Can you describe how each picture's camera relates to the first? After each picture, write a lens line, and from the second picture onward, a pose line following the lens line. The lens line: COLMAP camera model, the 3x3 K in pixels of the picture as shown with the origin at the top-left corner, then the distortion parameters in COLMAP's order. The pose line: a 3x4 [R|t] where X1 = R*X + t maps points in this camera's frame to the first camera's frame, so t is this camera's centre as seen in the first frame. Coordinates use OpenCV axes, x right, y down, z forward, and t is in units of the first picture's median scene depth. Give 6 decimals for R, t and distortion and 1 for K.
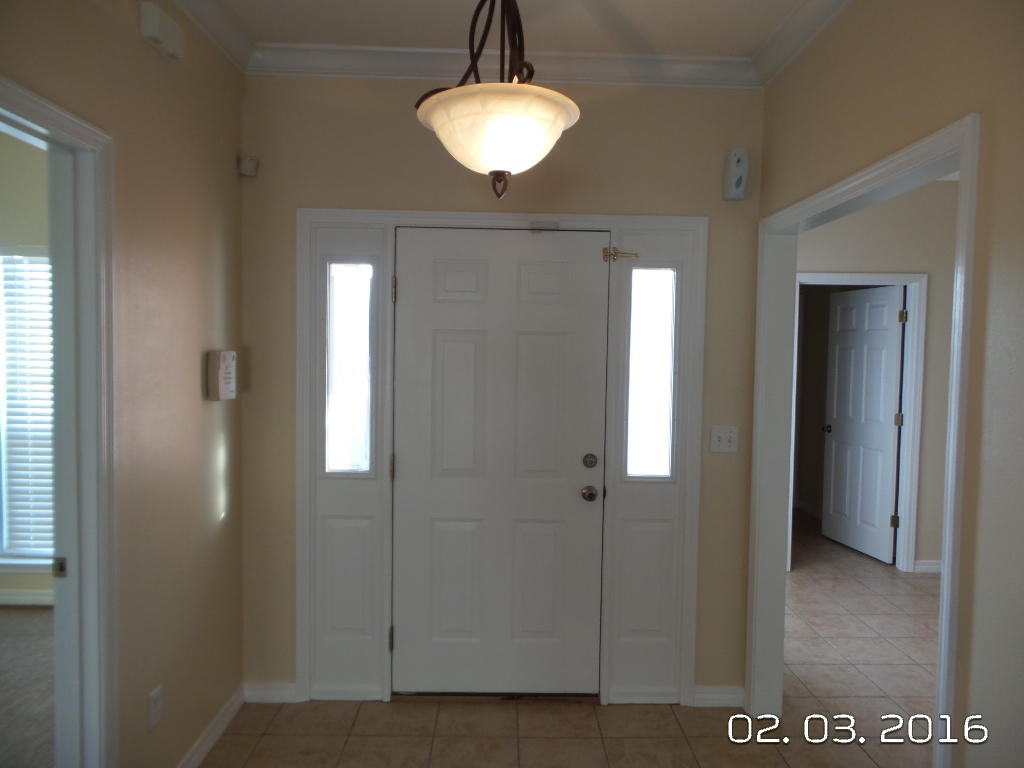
lens RADIAL K [[707.1, 0, 521.8], [0, 707.1, 383.7], [0, 0, 1]] dist [0.007108, 0.000905]
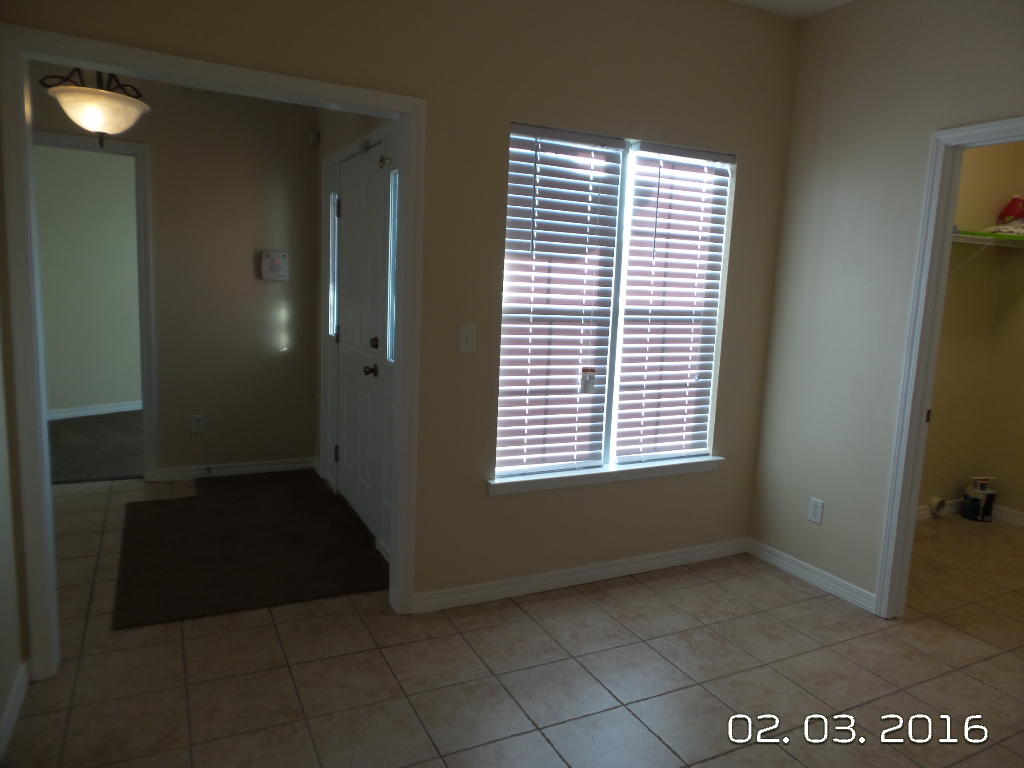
lens RADIAL K [[707.1, 0, 521.8], [0, 707.1, 383.7], [0, 0, 1]] dist [0.007108, 0.000905]
pose [[0.431452, 0.139740, -0.891247, 1.256411], [-0.083753, 0.989868, 0.114658, 0.021311], [0.898239, 0.025176, 0.438785, 0.700491]]
